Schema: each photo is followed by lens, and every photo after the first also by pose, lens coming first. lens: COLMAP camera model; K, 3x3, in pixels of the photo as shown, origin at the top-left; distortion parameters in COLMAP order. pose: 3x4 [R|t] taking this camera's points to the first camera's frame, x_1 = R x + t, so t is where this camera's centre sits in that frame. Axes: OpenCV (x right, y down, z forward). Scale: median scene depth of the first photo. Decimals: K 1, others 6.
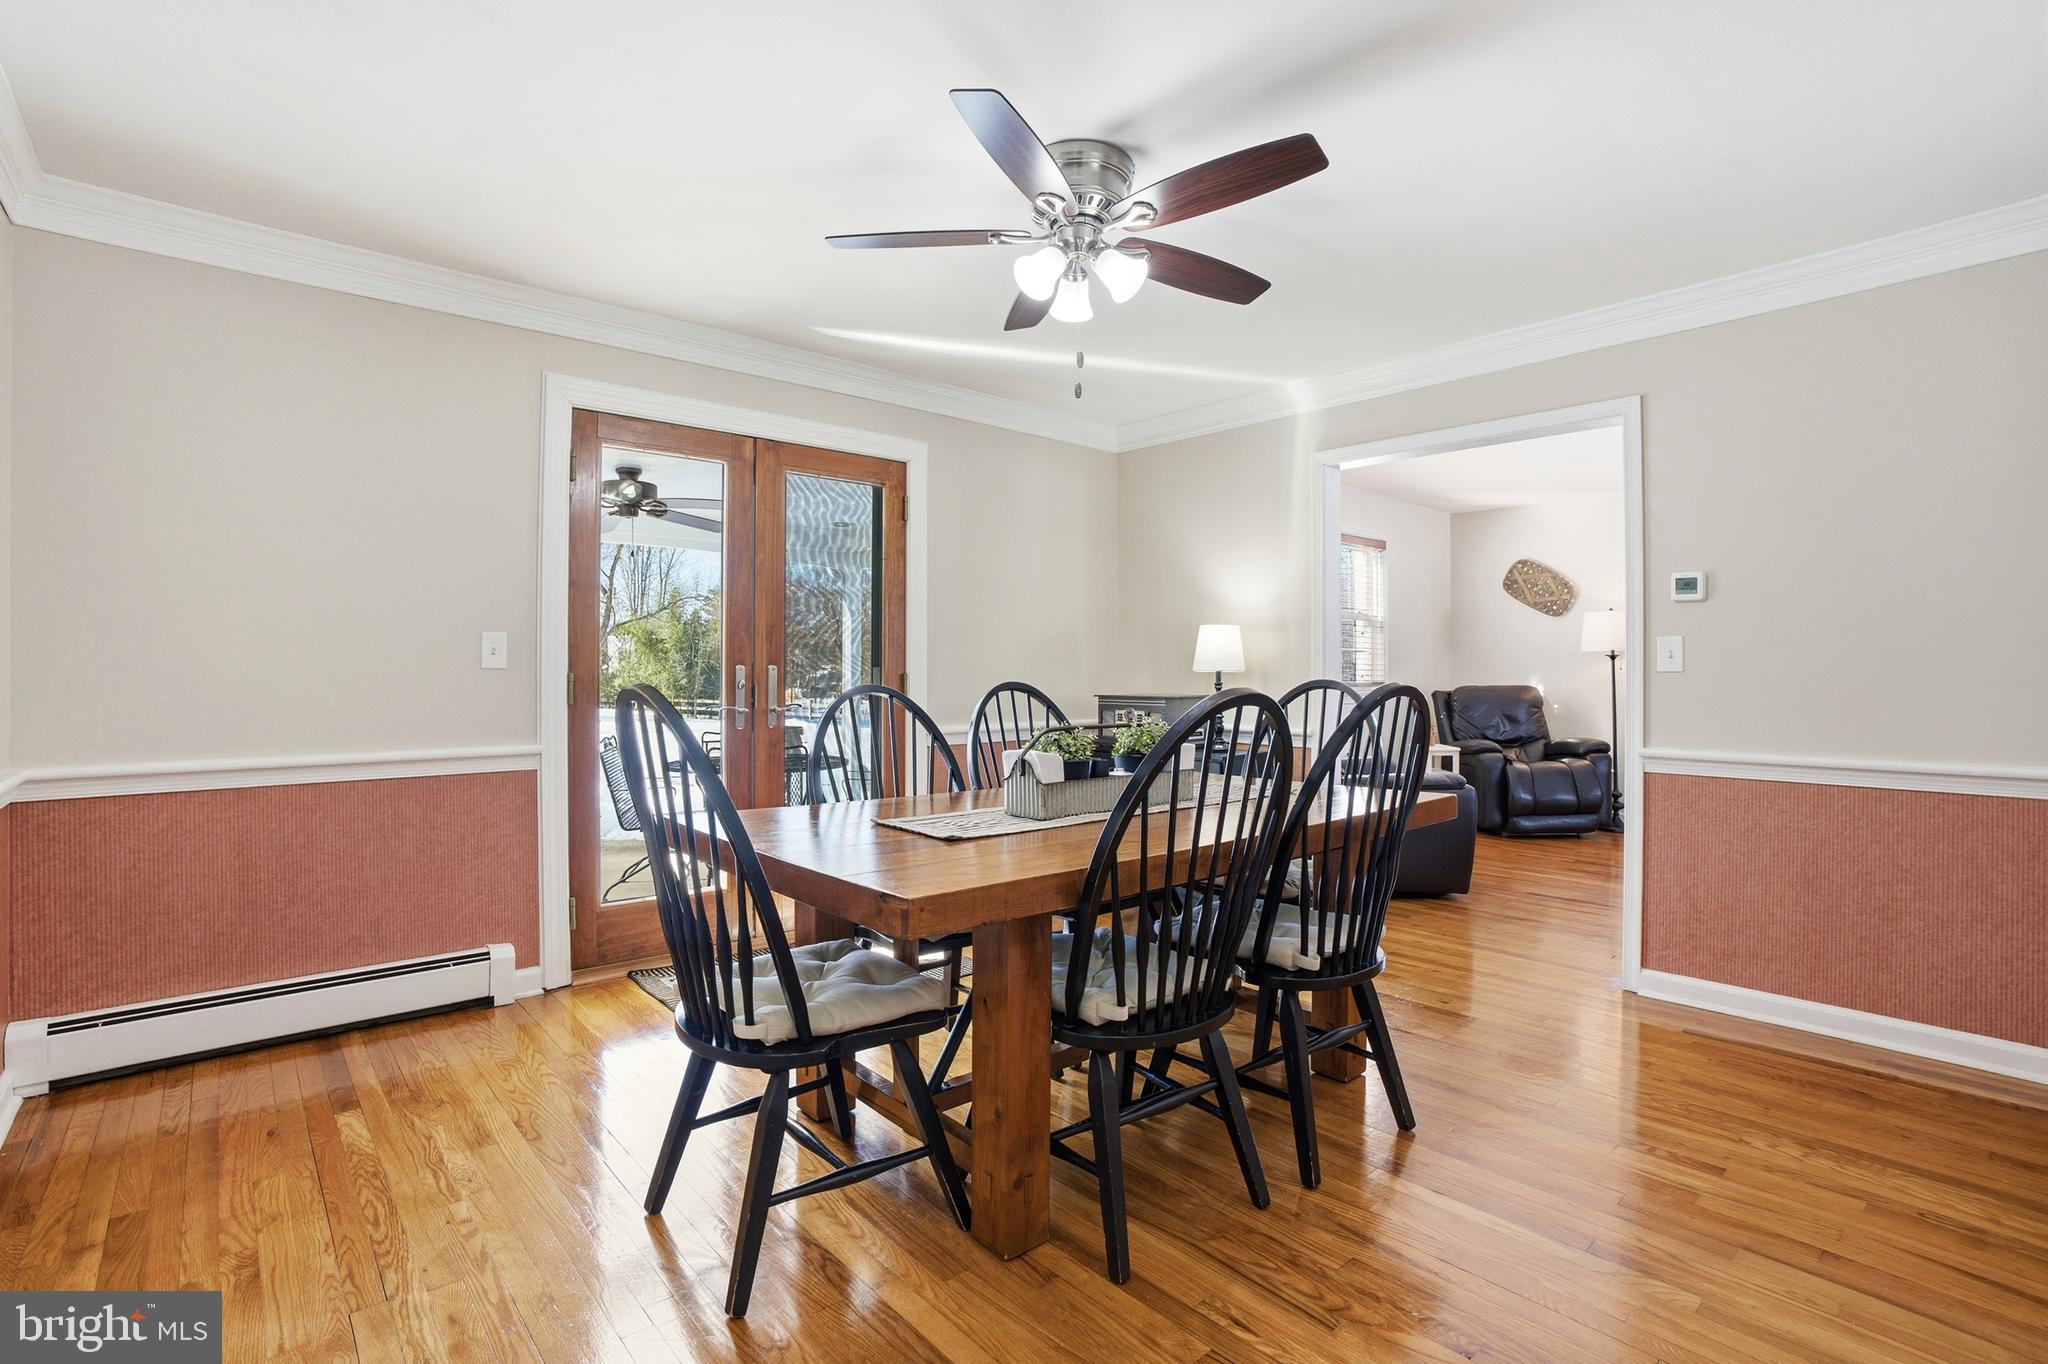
lens RADIAL K [[954.2, 0, 1025.6], [0, 954.2, 677.0], [0, 0, 1]] dist [-0.032742, 0.001984]
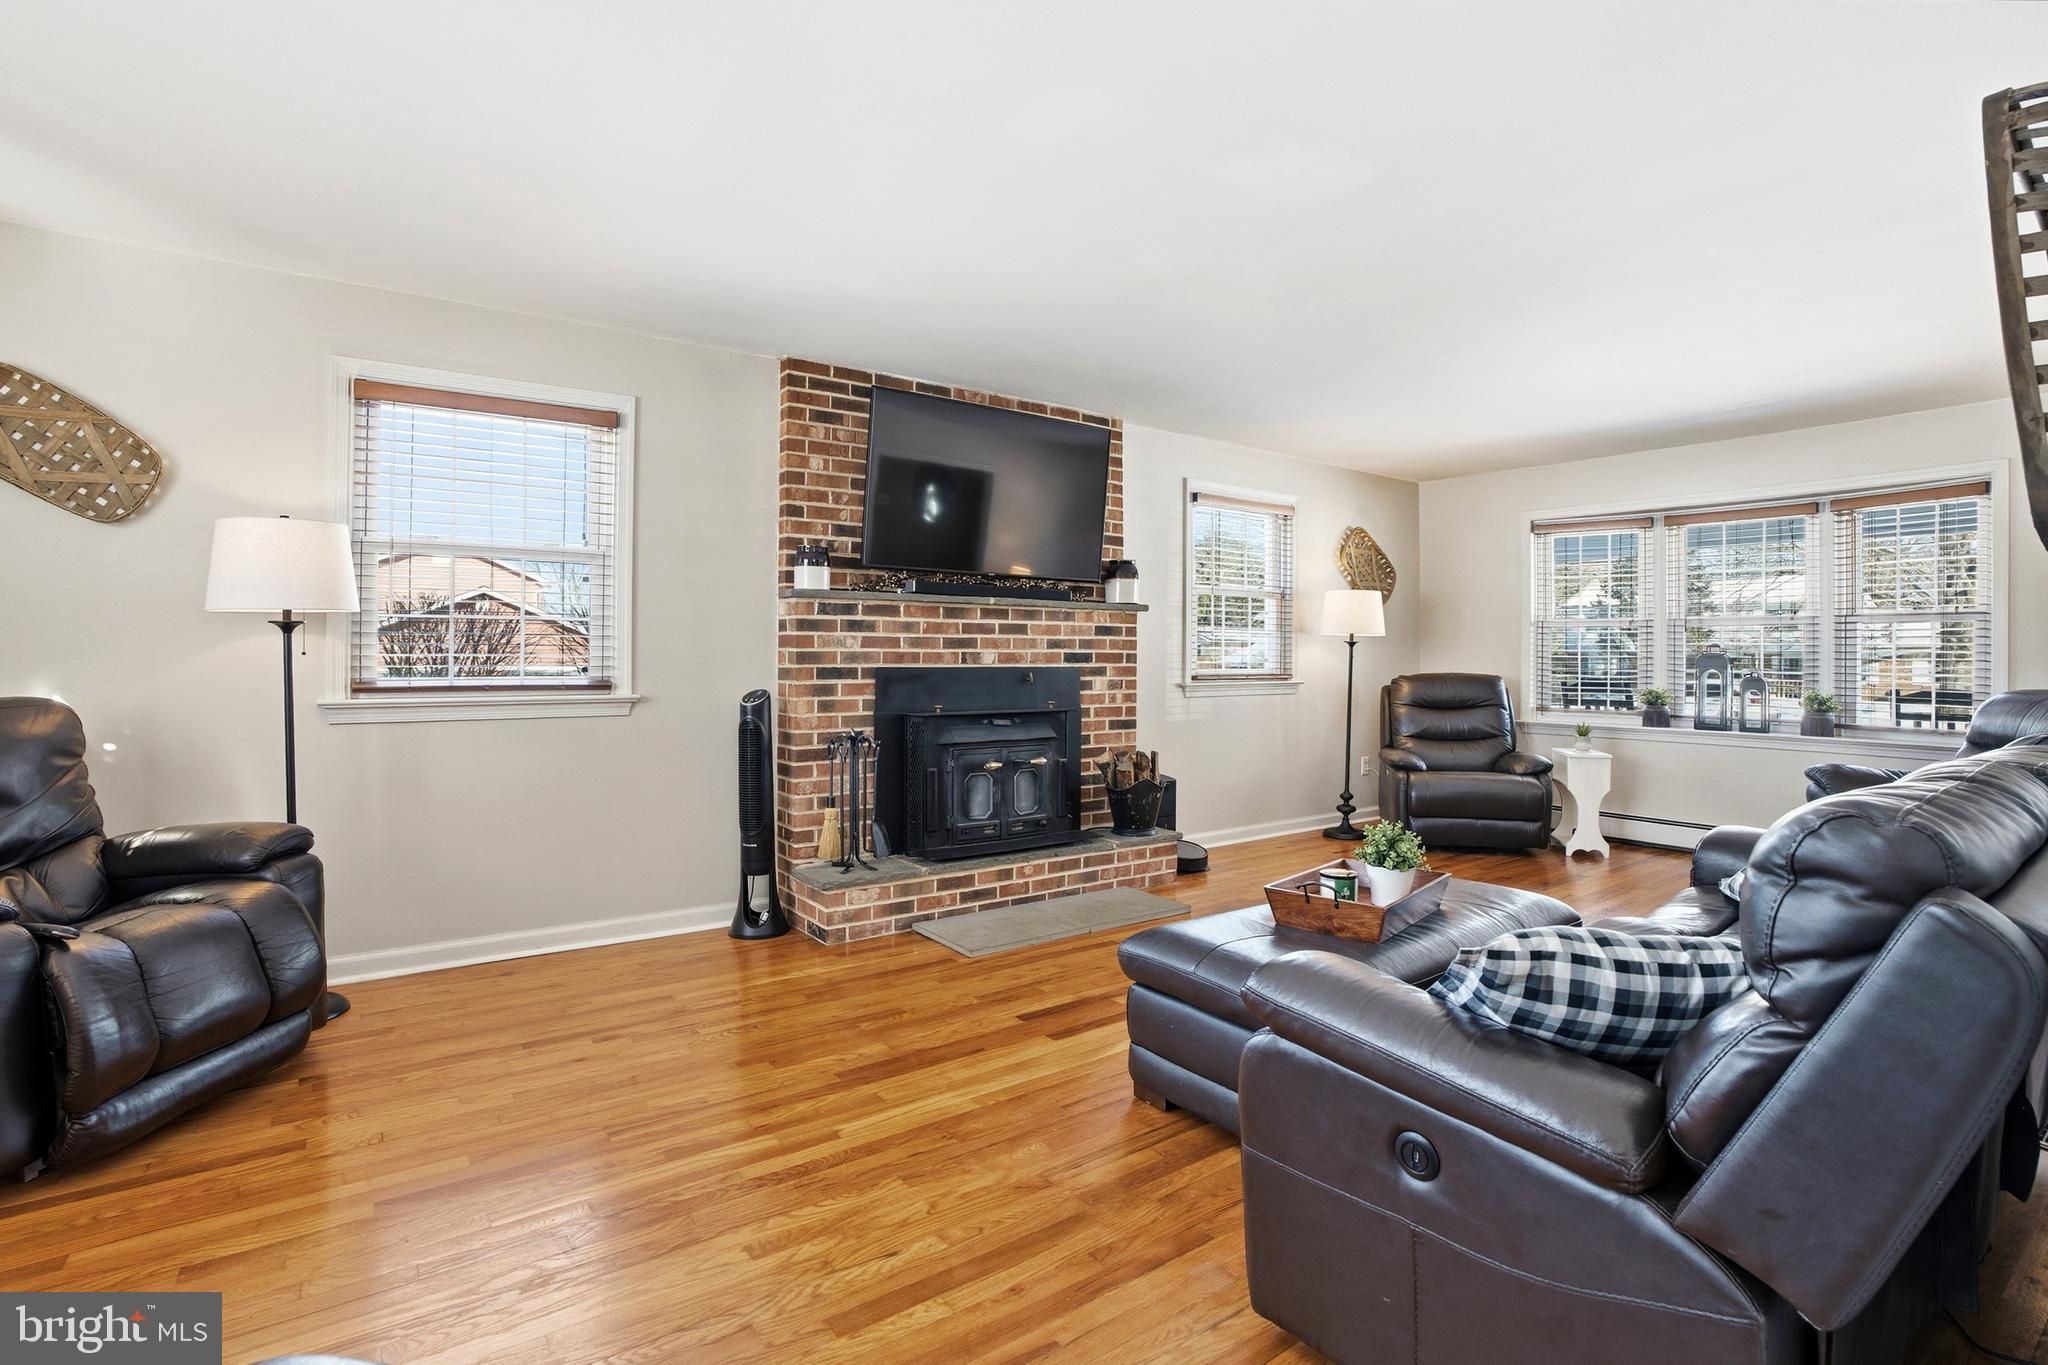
lens RADIAL K [[954.2, 0, 1018.9], [0, 954.2, 666.1], [0, 0, 1]] dist [-0.032742, 0.001984]
pose [[0.101548, -0.013661, 0.994737, 0.212034], [-0.002815, 0.999898, 0.014019, -0.010127], [-0.994827, -0.004224, 0.101499, 0.583570]]
